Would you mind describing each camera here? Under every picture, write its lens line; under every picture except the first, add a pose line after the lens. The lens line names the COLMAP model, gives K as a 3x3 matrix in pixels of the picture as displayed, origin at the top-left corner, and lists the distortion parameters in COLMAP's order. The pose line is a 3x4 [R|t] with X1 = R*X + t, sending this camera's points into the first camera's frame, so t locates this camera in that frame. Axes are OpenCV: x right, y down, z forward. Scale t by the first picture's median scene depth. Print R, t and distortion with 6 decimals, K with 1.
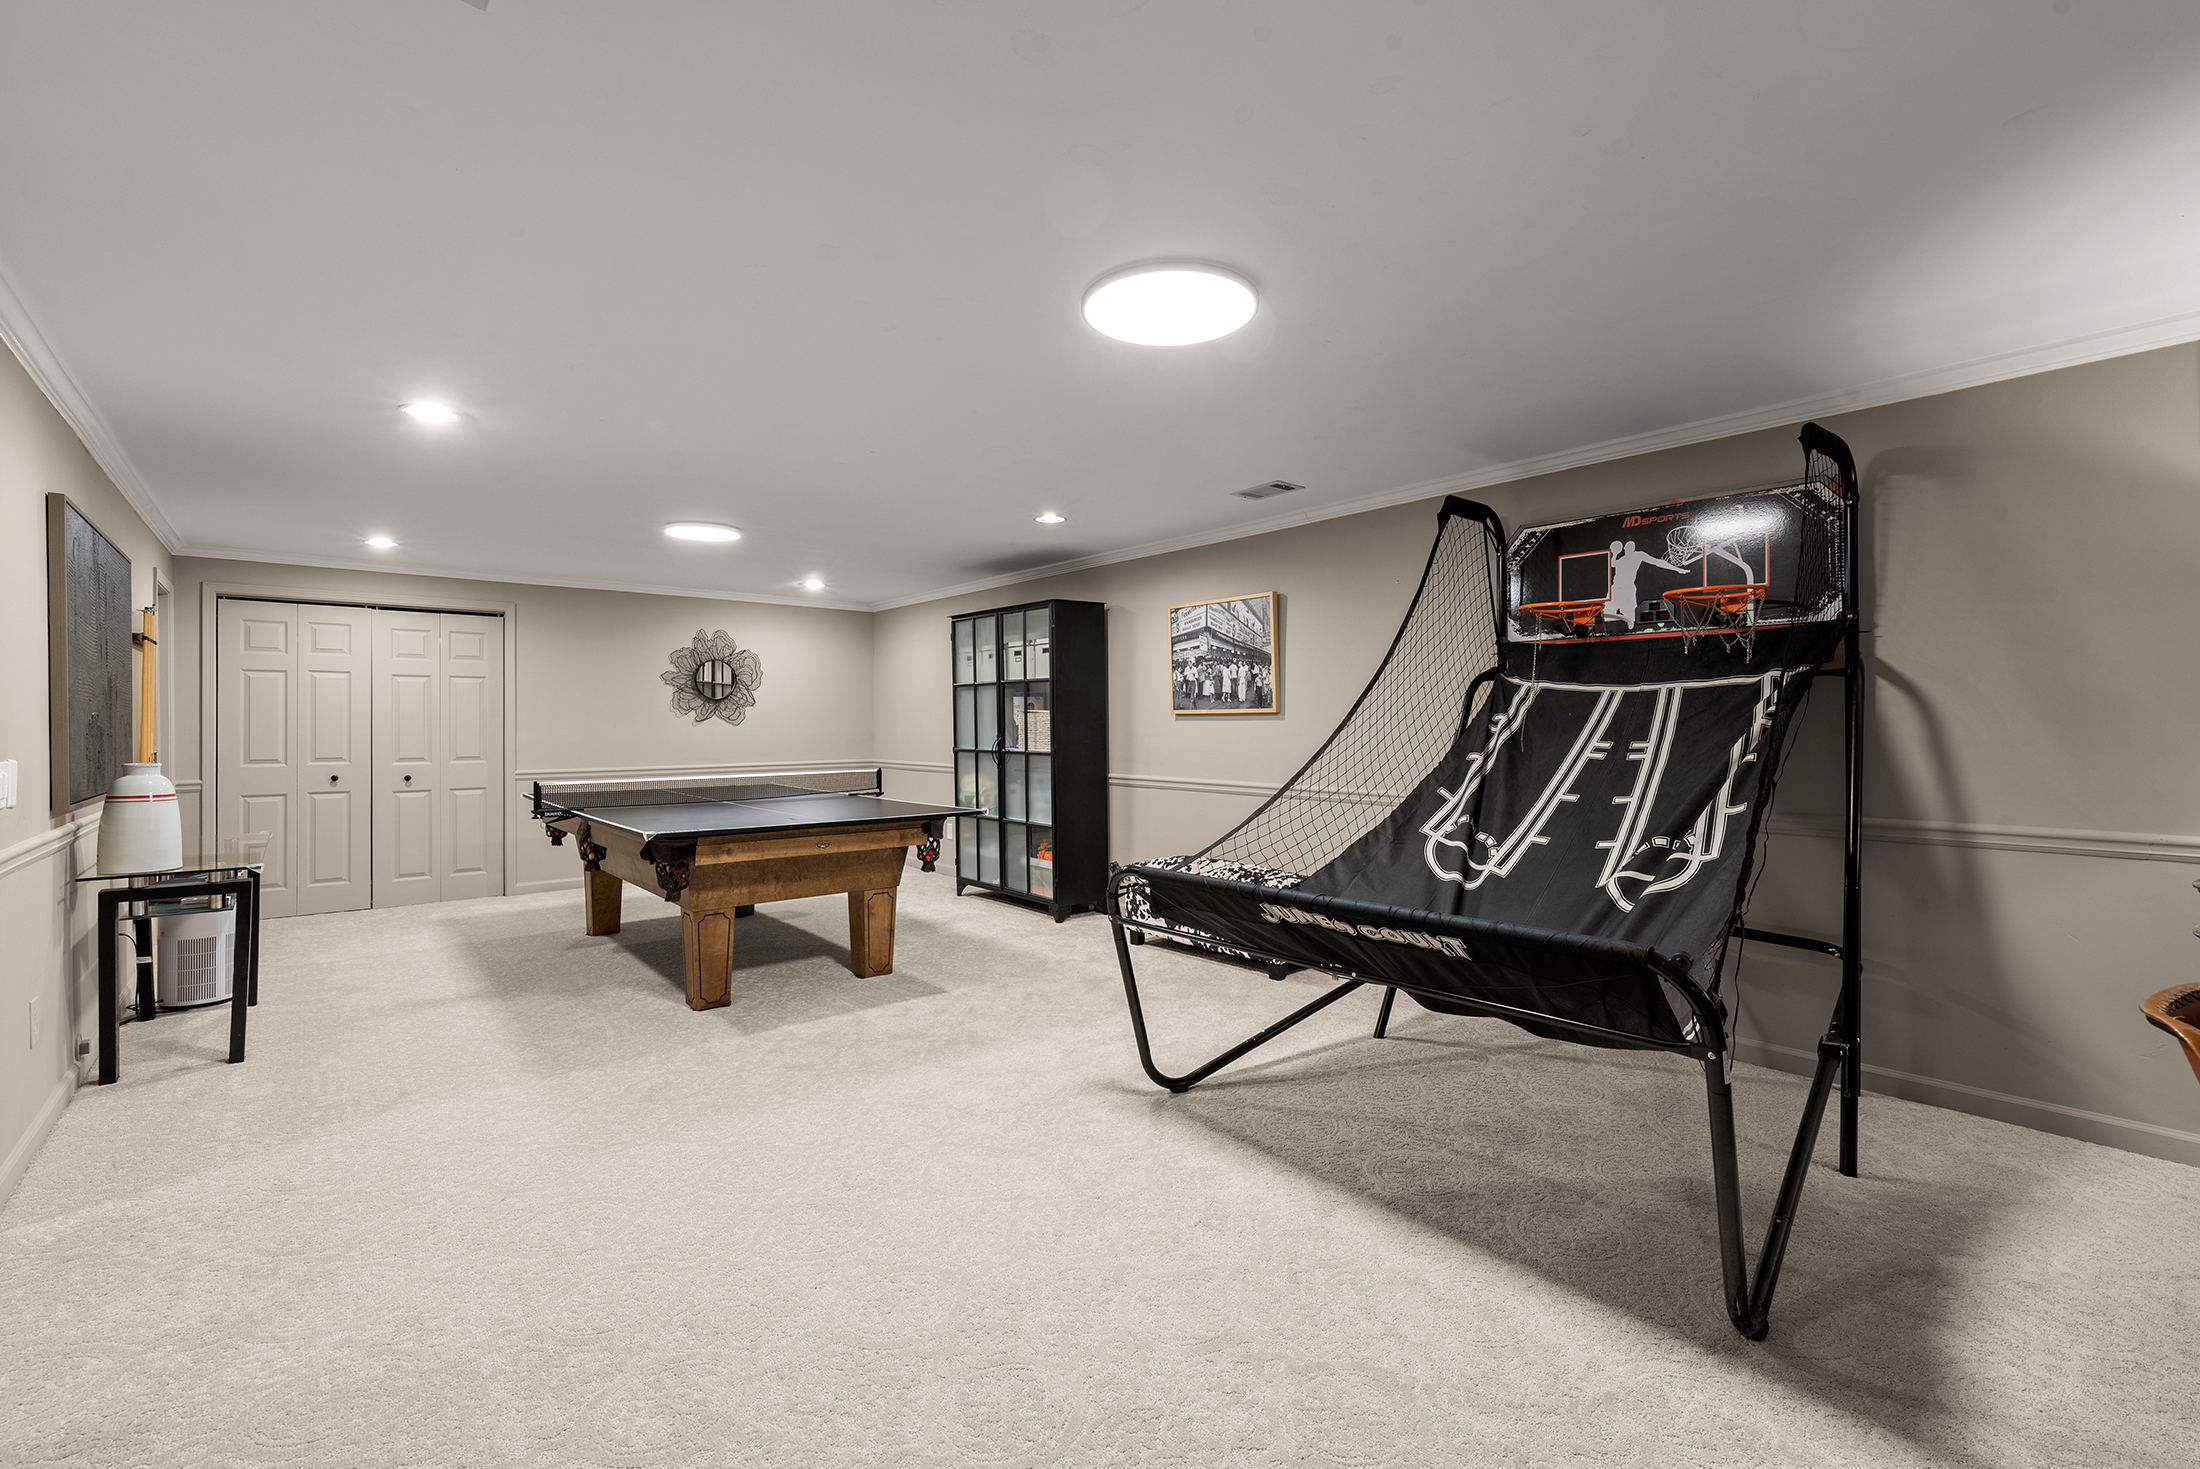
lens RADIAL K [[953.9, 0, 1103.5], [0, 953.9, 731.5], [0, 0, 1]] dist [0.002471, -0.000172]
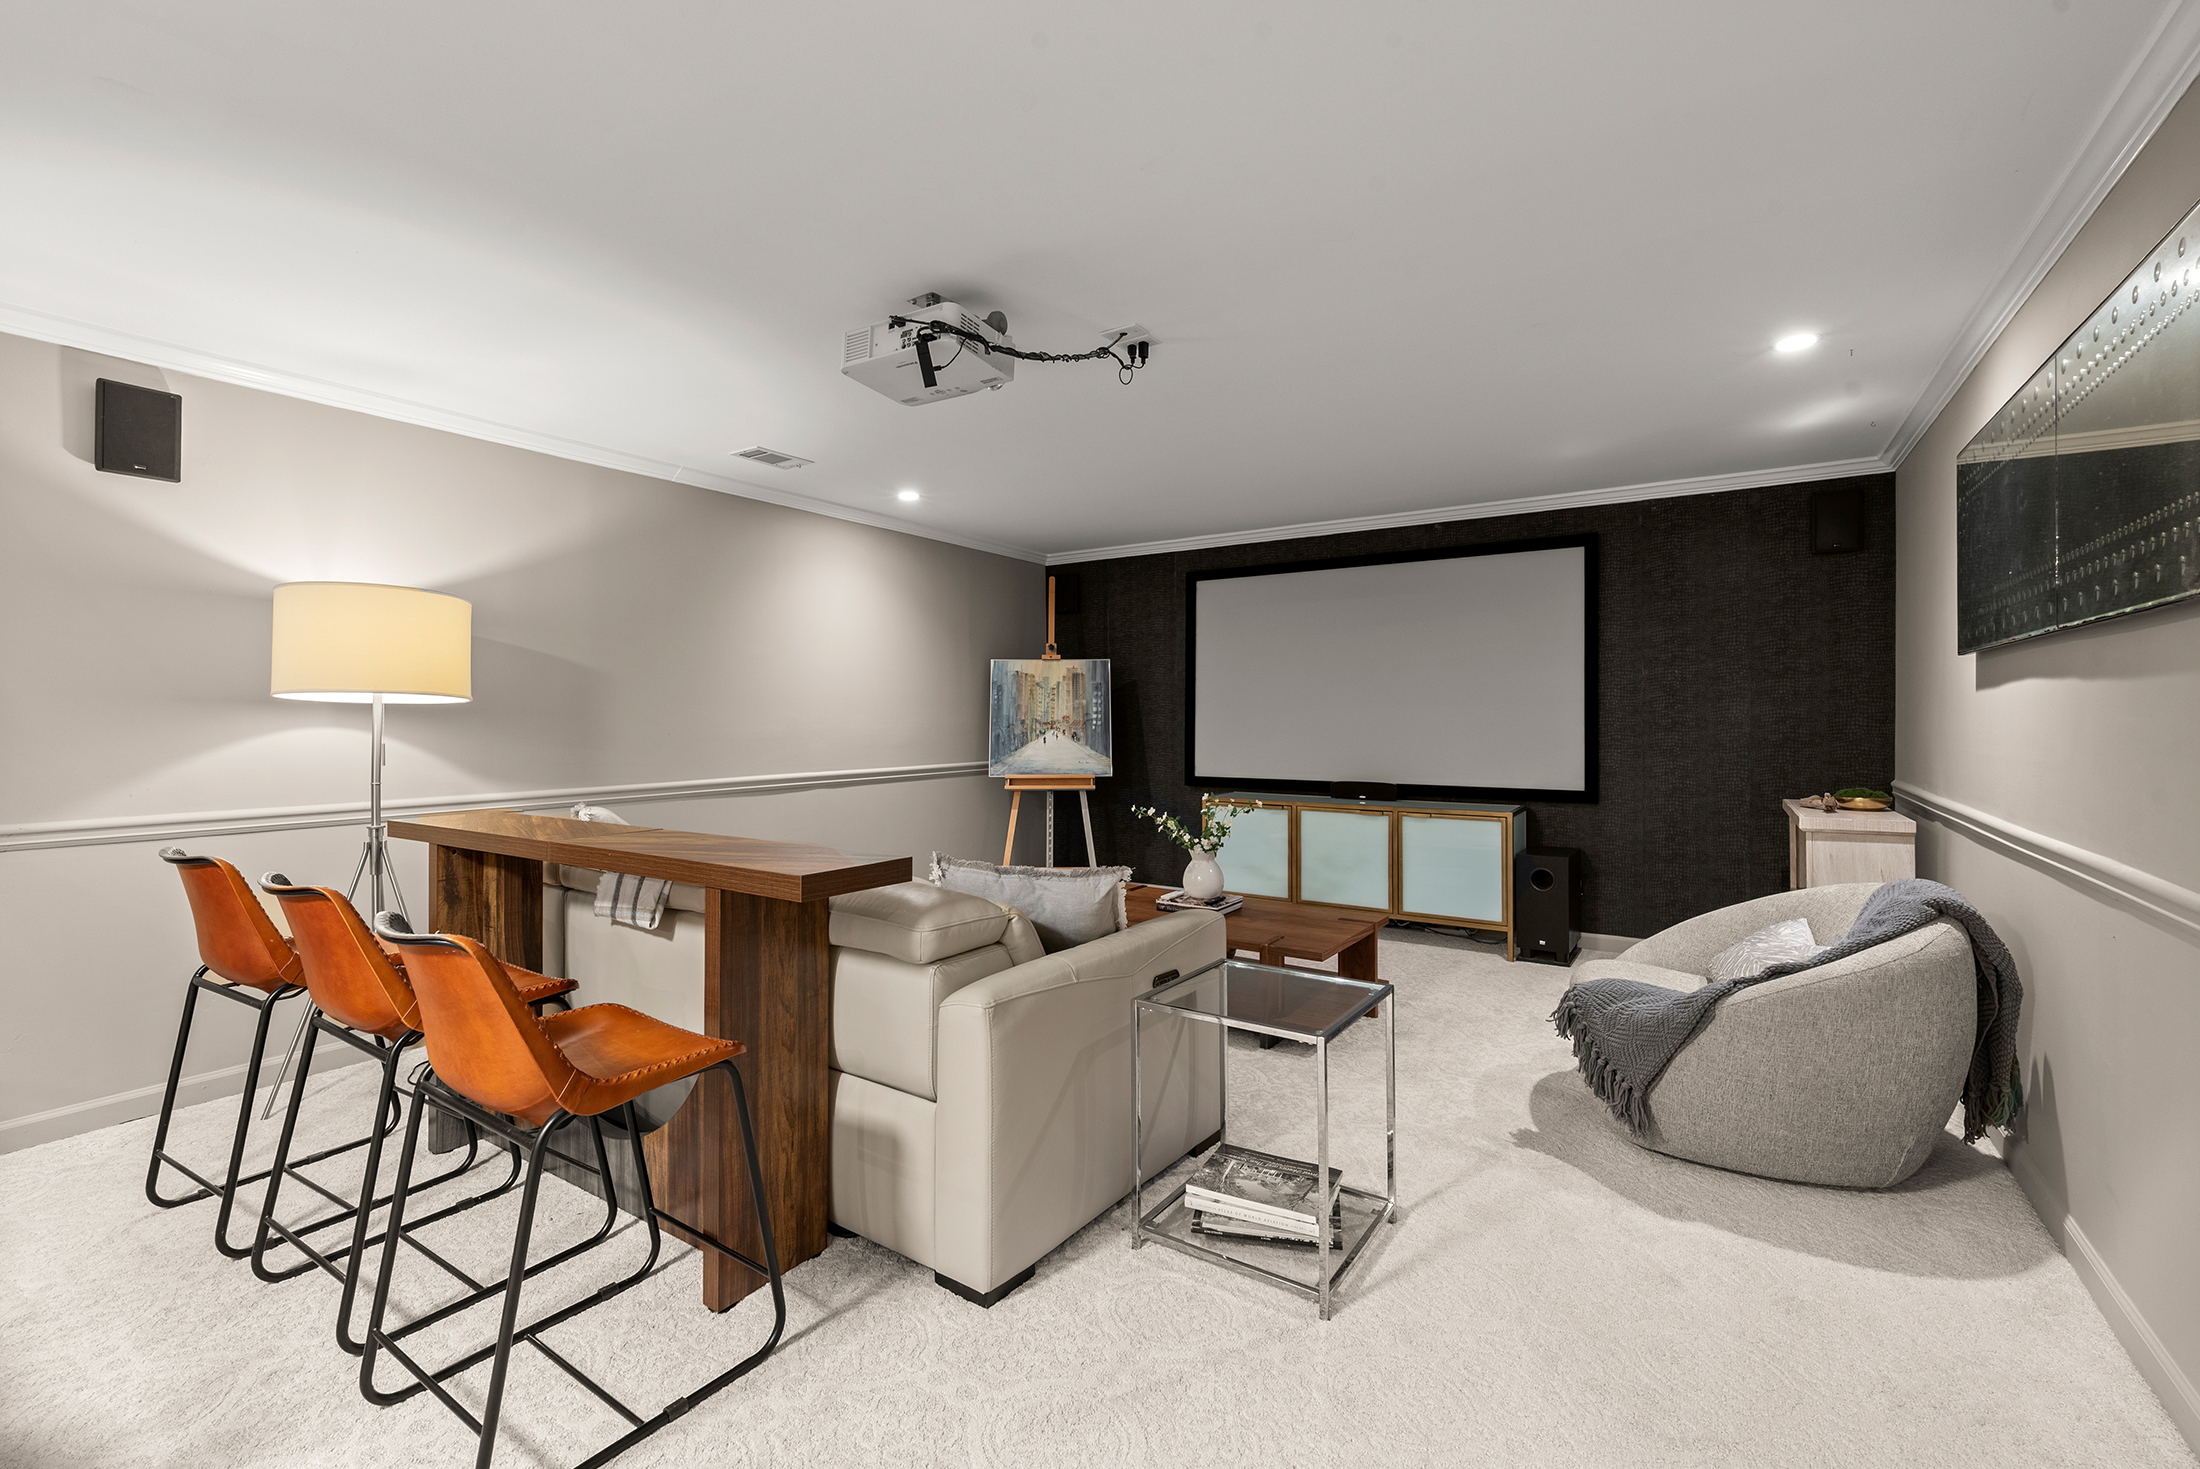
lens RADIAL K [[953.9, 0, 1095.1], [0, 953.9, 716.8], [0, 0, 1]] dist [0.002471, -0.000172]
pose [[-0.289437, -0.002238, 0.957194, -0.125018], [0.004049, 0.999985, 0.003563, -0.002378], [-0.957188, 0.004906, -0.289424, 0.155144]]
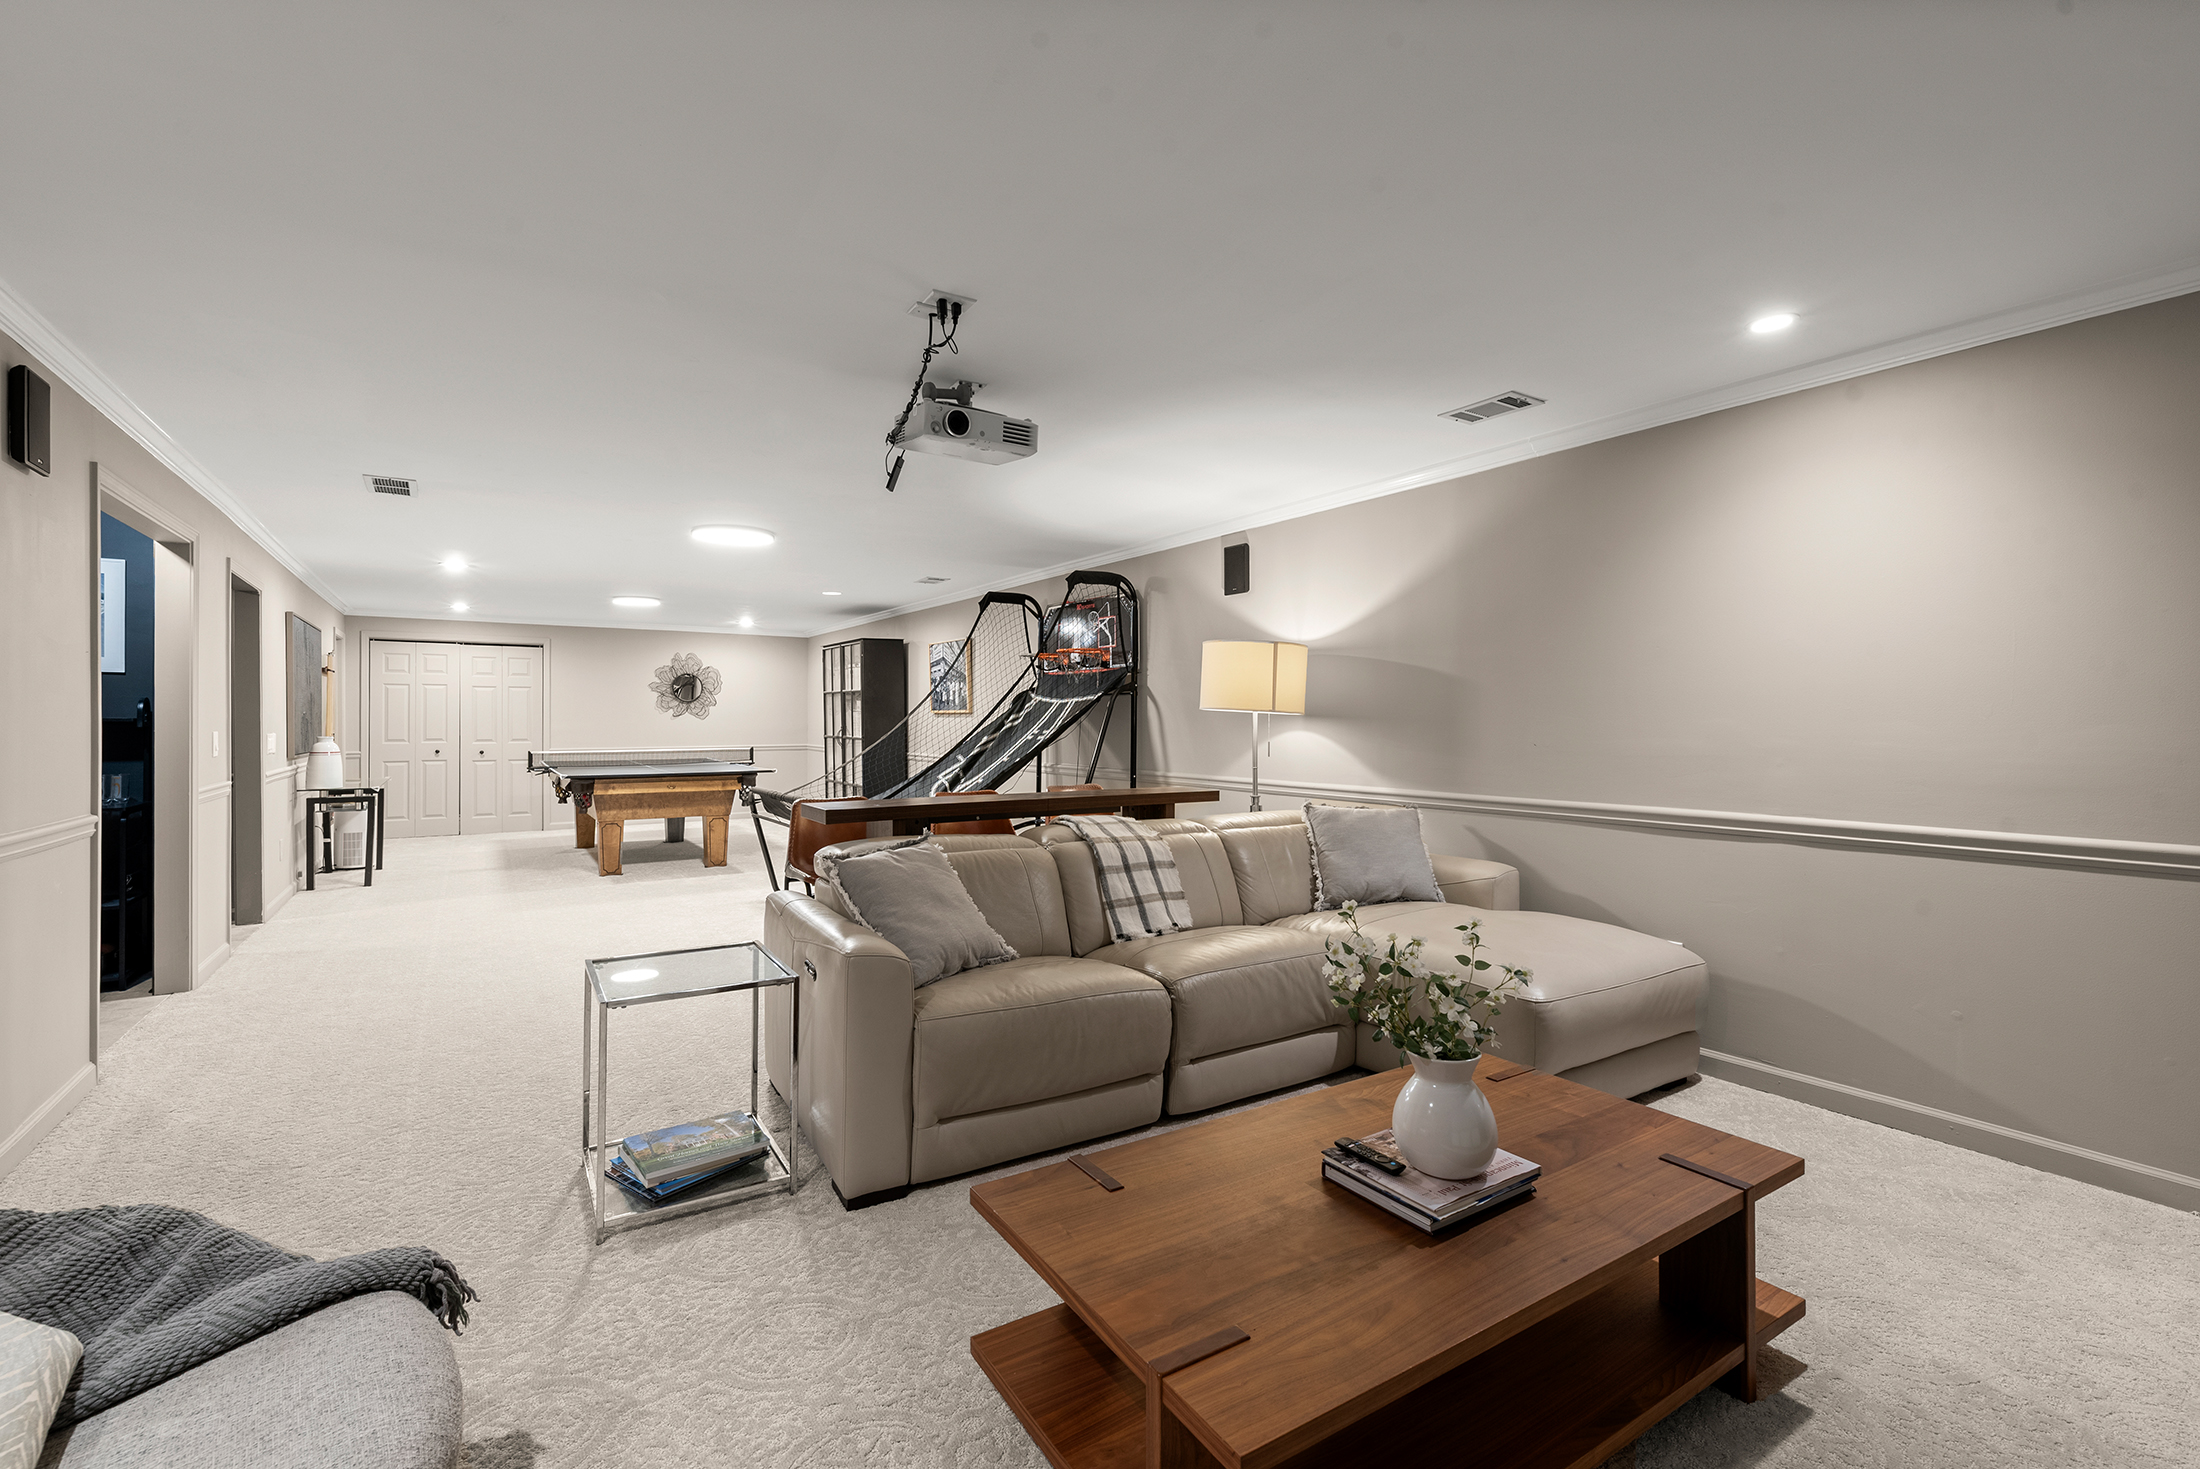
lens RADIAL K [[953.9, 0, 1094.7], [0, 953.9, 729.6], [0, 0, 1]] dist [0.002471, -0.000172]
pose [[0.993189, 0.005270, -0.116397, 0.747168], [-0.004905, 0.999982, 0.003424, 0.002645], [0.116413, -0.002829, 0.993197, -0.722538]]
